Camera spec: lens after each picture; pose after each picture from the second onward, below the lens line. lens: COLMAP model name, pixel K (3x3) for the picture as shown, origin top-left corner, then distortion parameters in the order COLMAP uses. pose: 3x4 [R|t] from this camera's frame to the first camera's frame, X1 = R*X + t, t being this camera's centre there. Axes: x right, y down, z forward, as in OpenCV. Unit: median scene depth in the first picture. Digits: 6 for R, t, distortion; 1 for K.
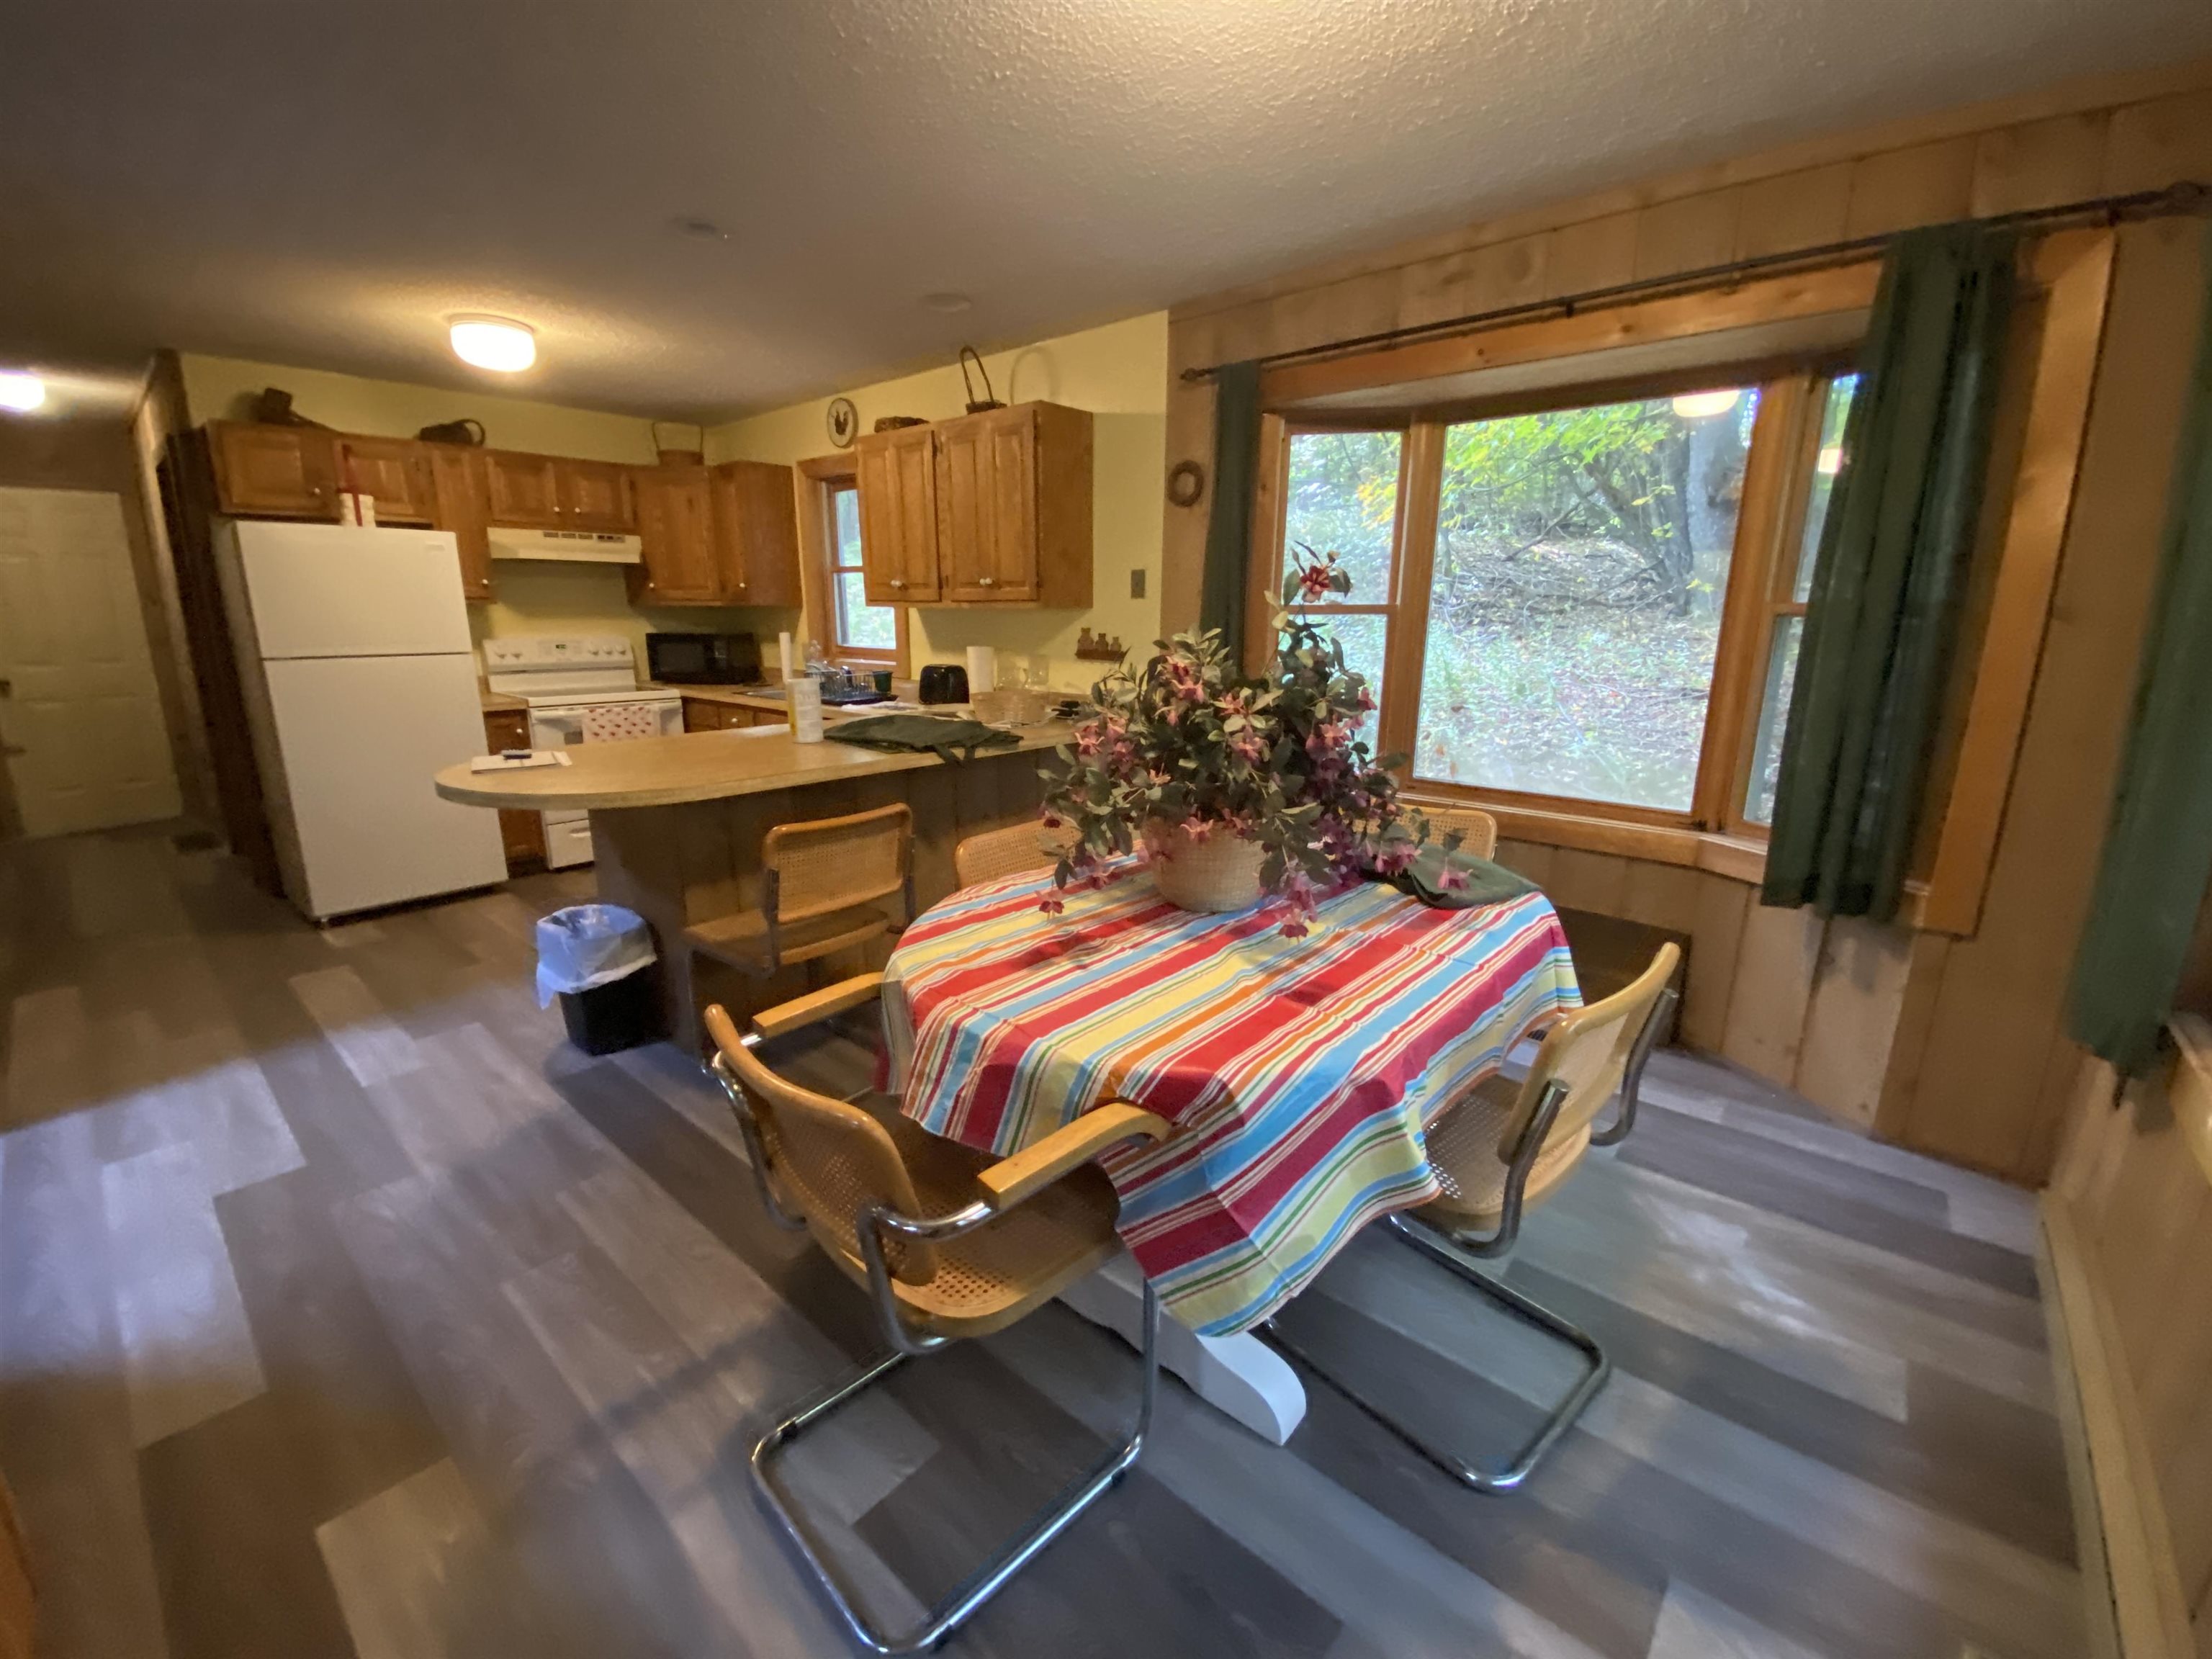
lens RADIAL K [[919.2, 0, 1106.0], [0, 919.2, 829.5], [0, 0, 1]] dist [0.031026, -0.027205]
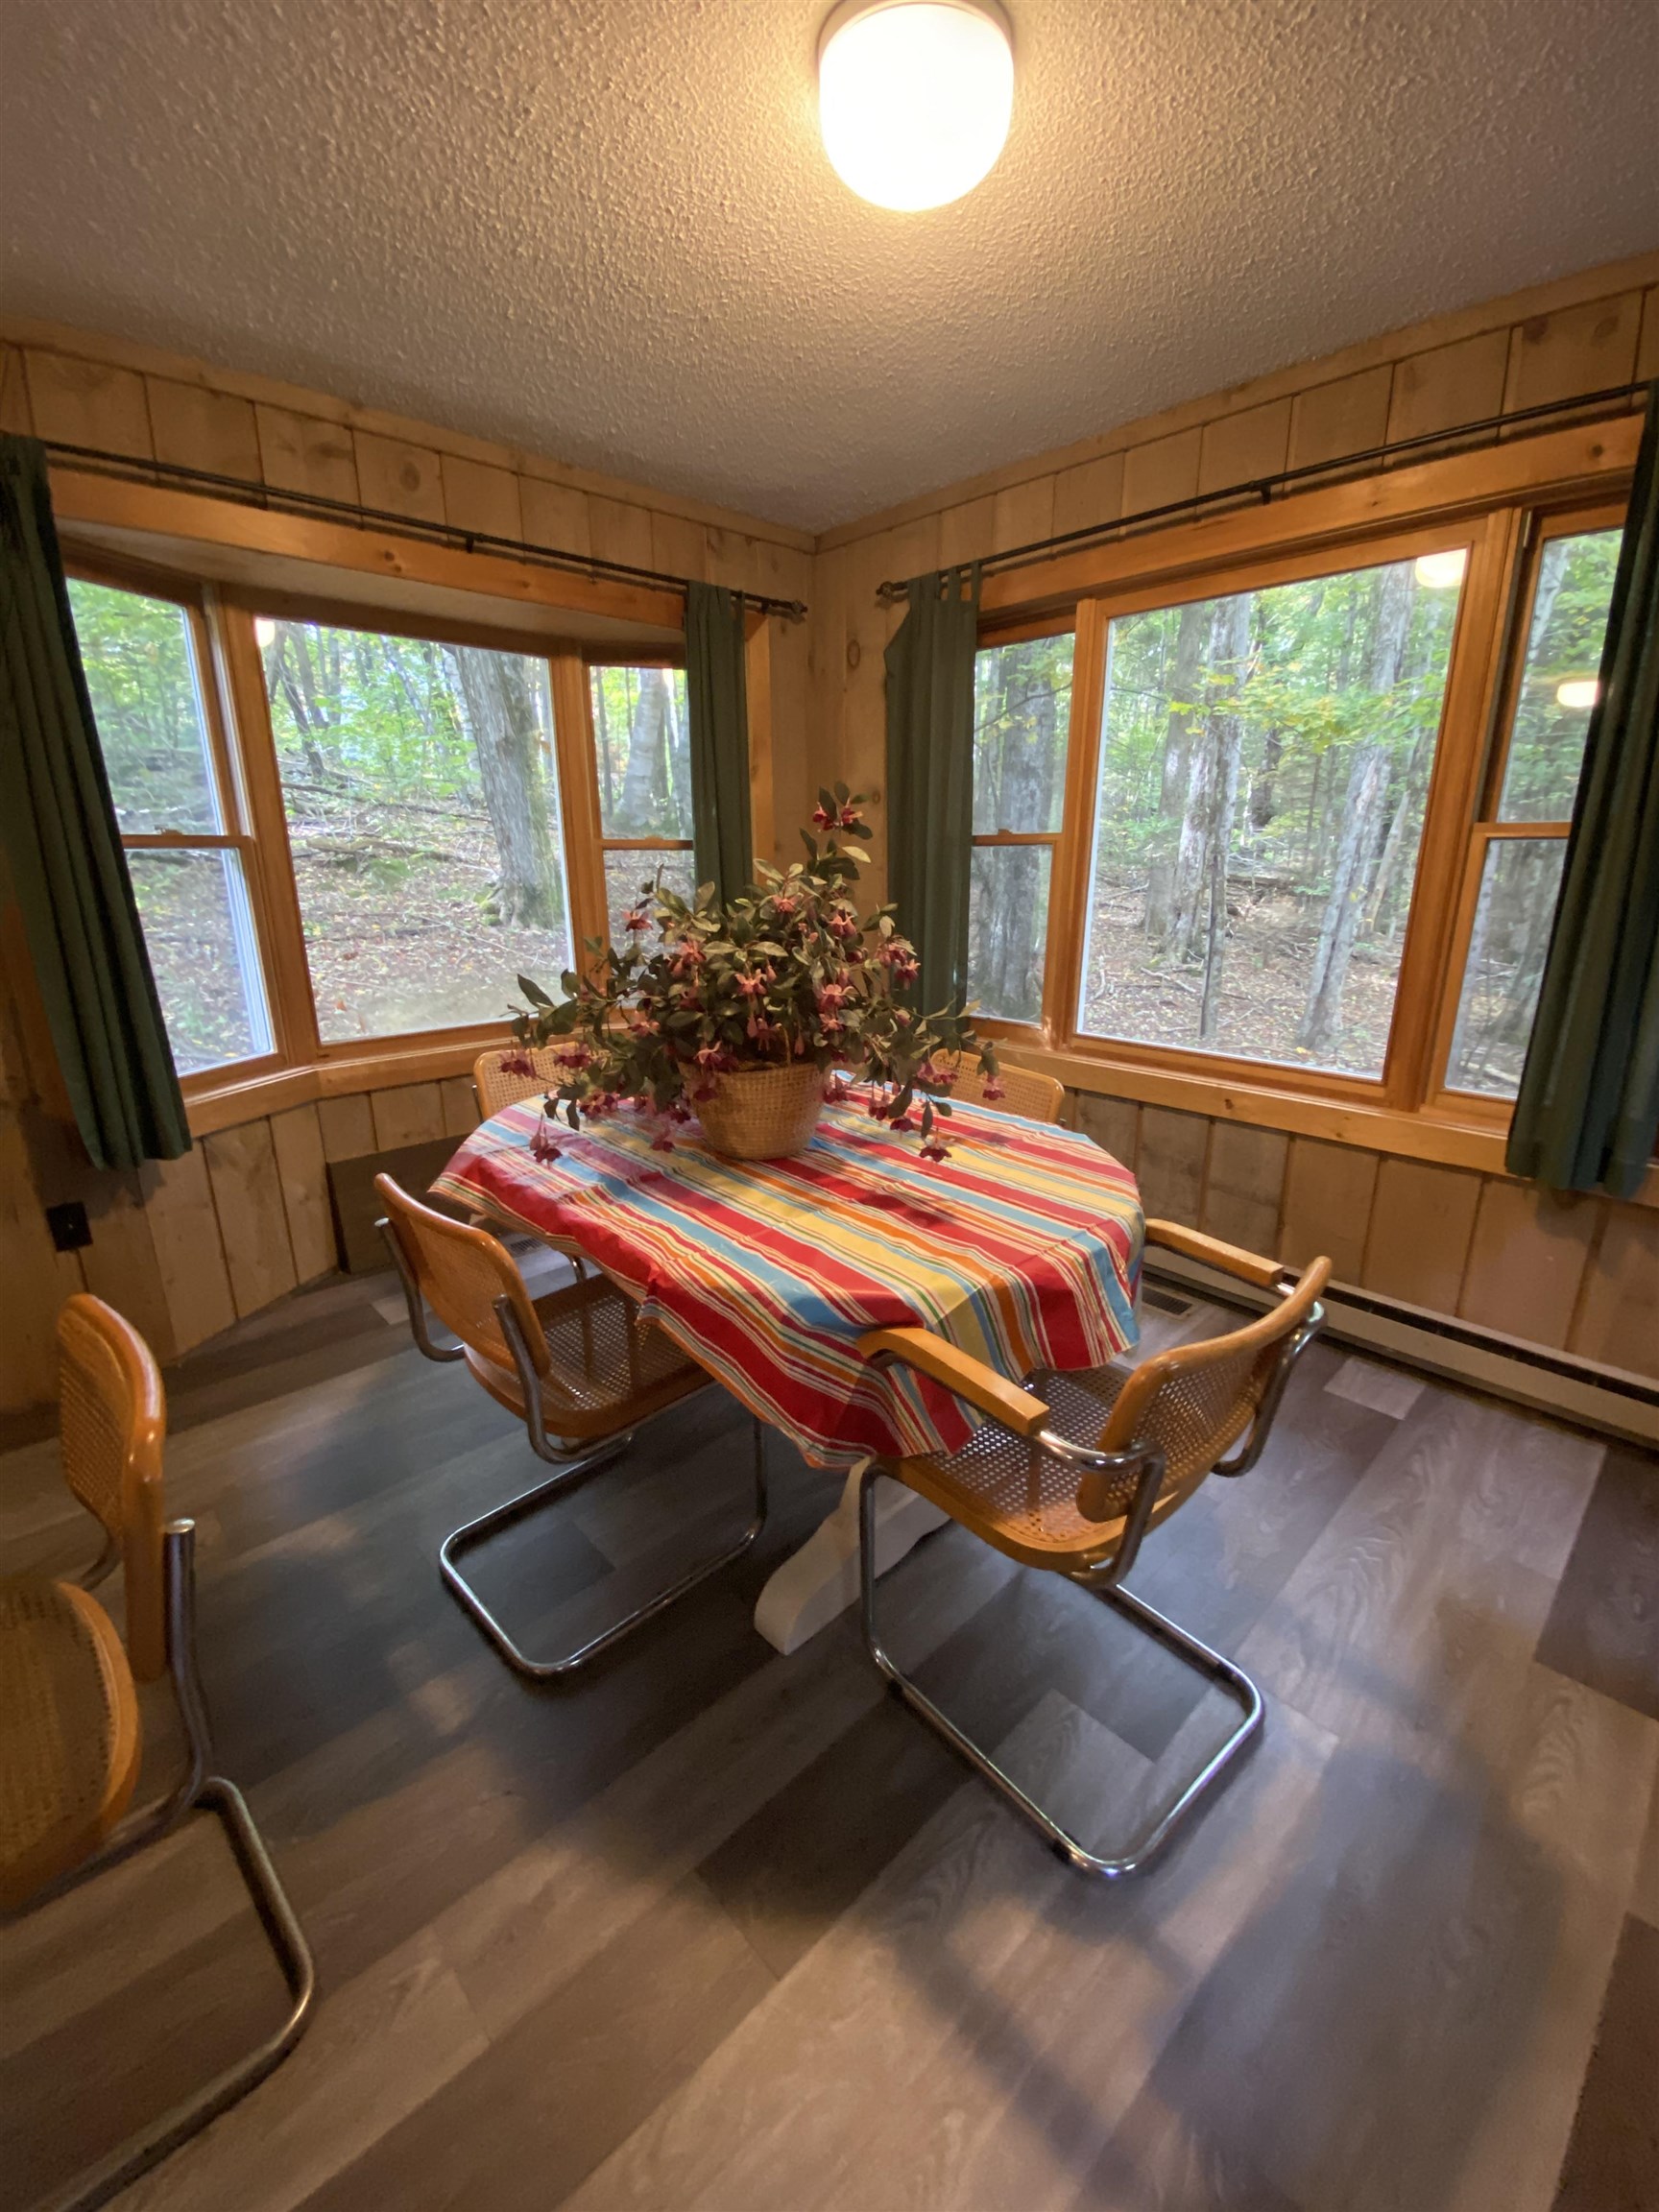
lens RADIAL K [[893.2, 0, 829.5], [0, 893.2, 1106.0], [0, 0, 1]] dist [0.031844, -0.026245]
pose [[0.099508, -0.279696, 0.954918, -0.363509], [0.231477, 0.939859, 0.251164, -0.086764], [-0.967738, 0.196049, 0.158267, 0.364311]]
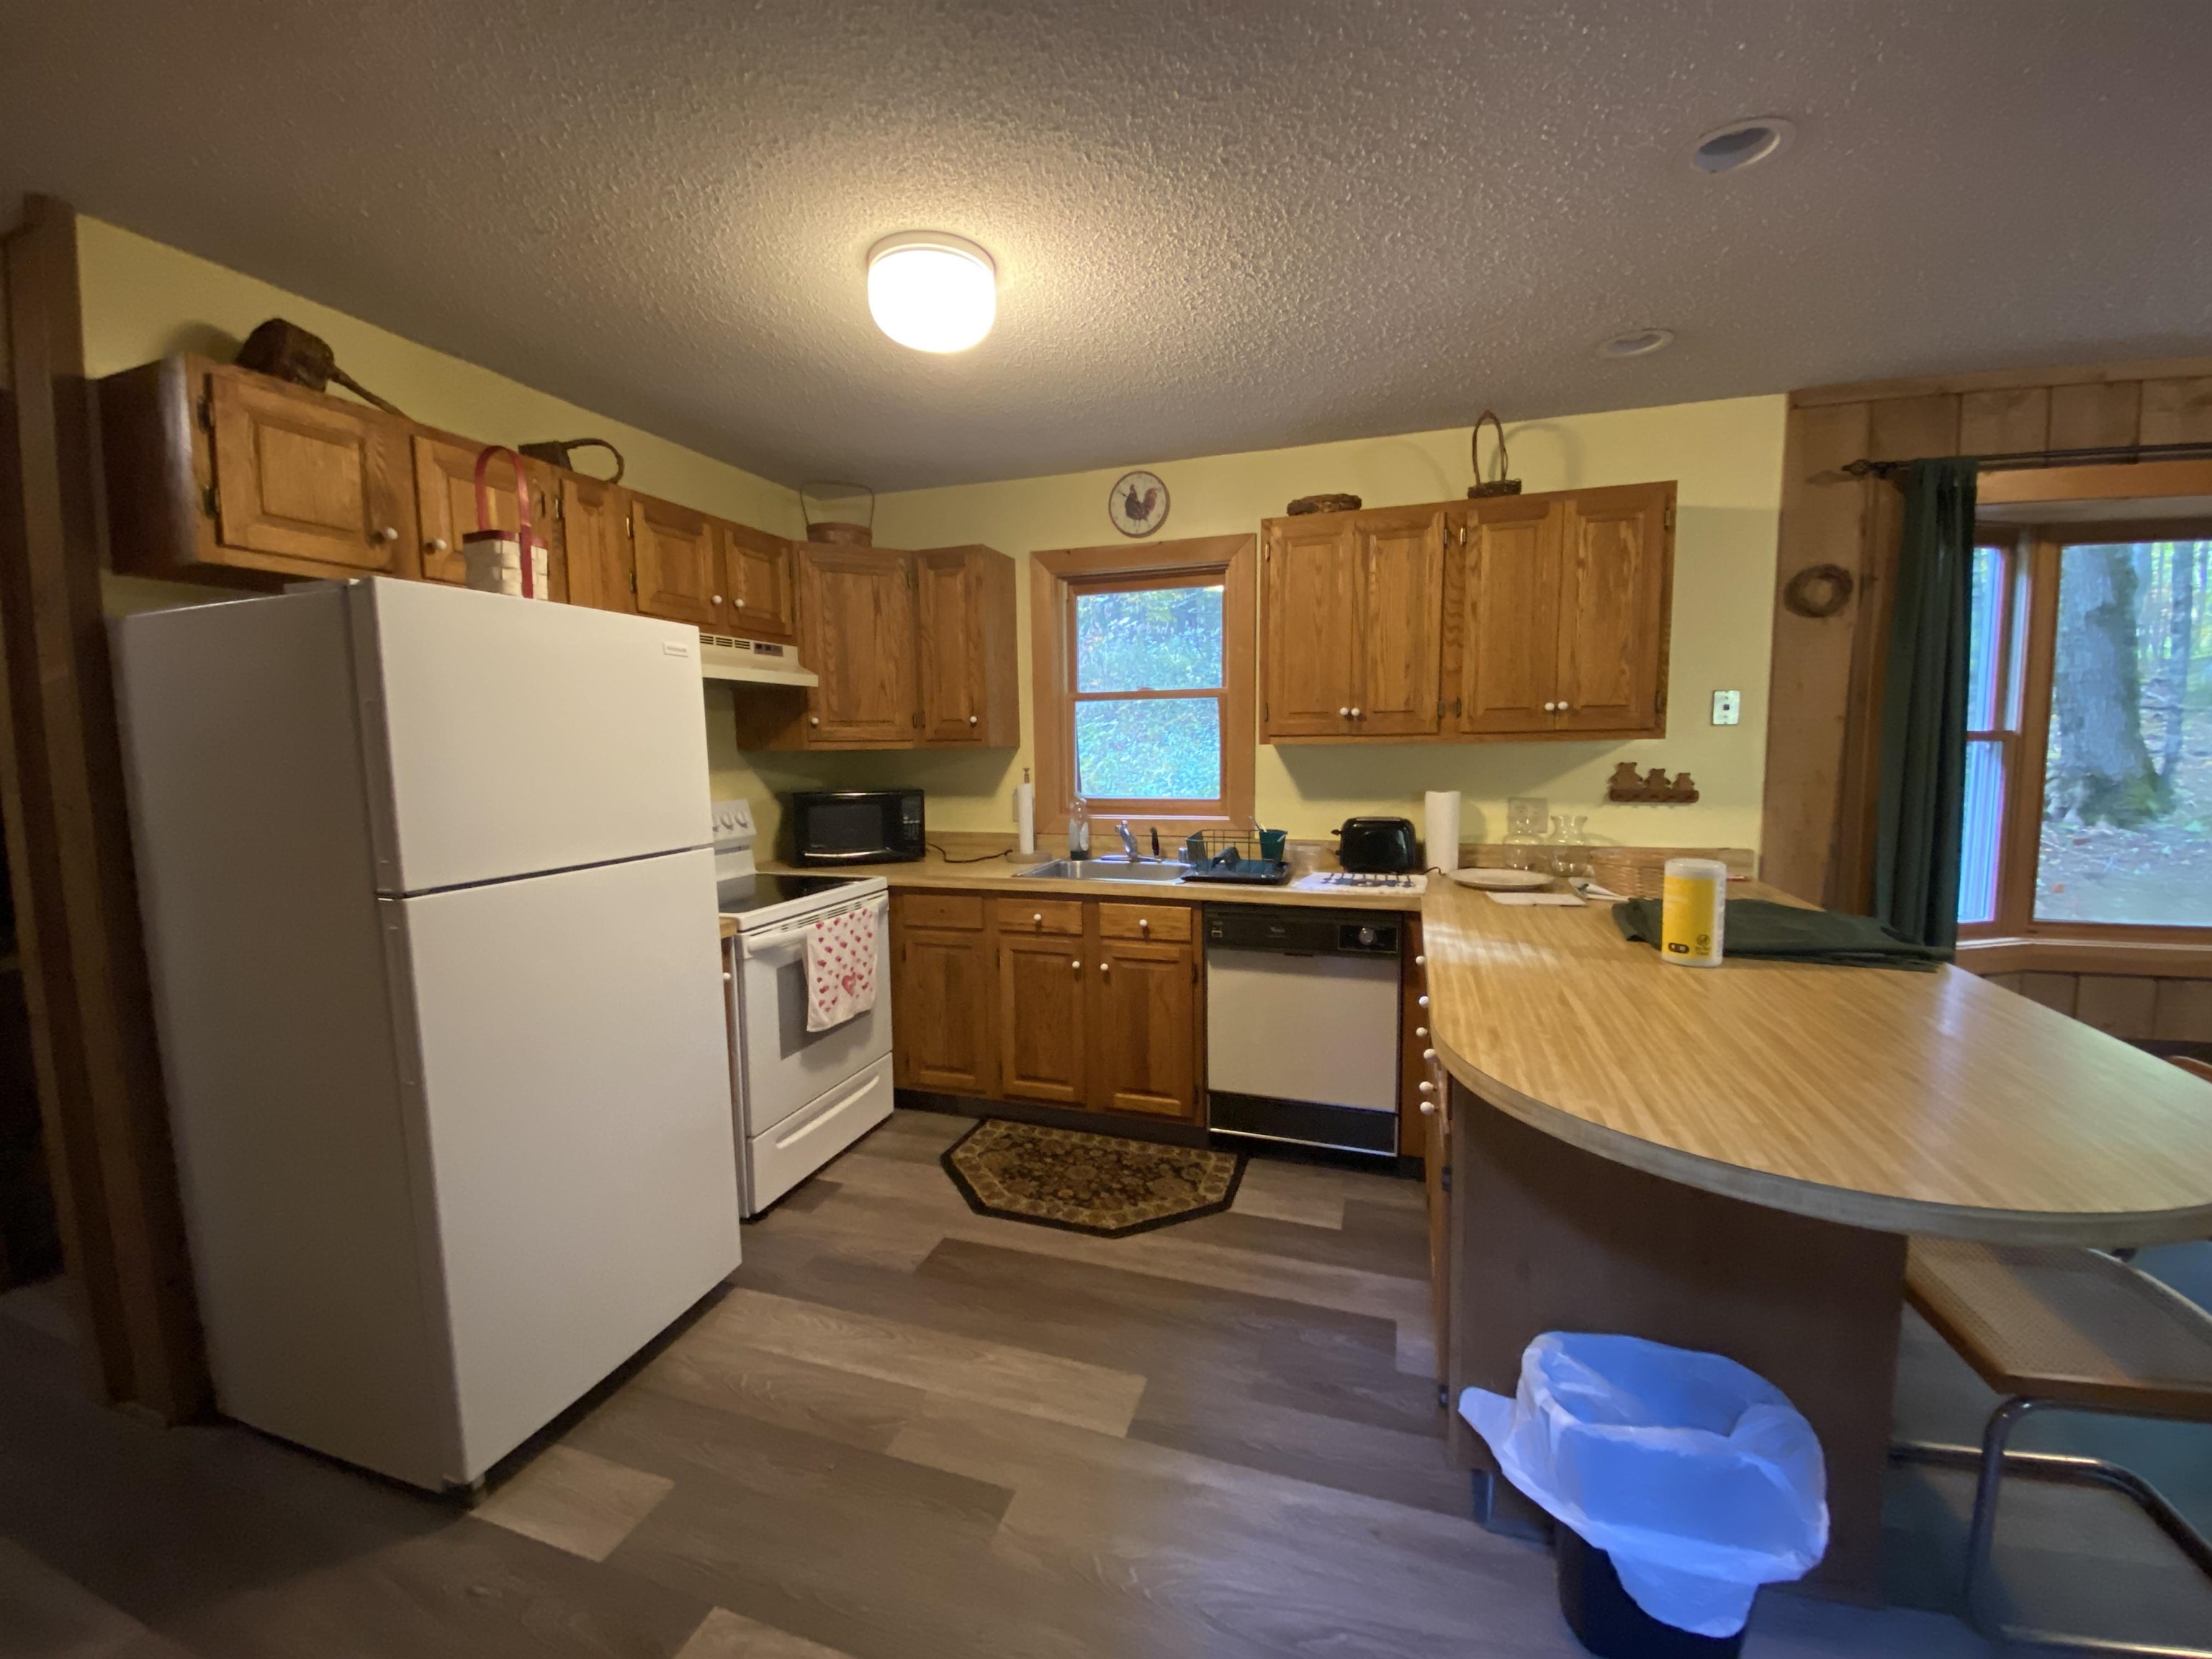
lens RADIAL K [[893.2, 0, 1108.3], [0, 893.2, 825.1], [0, 0, 1]] dist [0.031844, -0.026245]
pose [[0.917131, -0.055415, 0.394714, -0.703273], [0.109122, 0.987362, -0.114931, -0.121696], [-0.383357, 0.148479, 0.911587, 0.455342]]
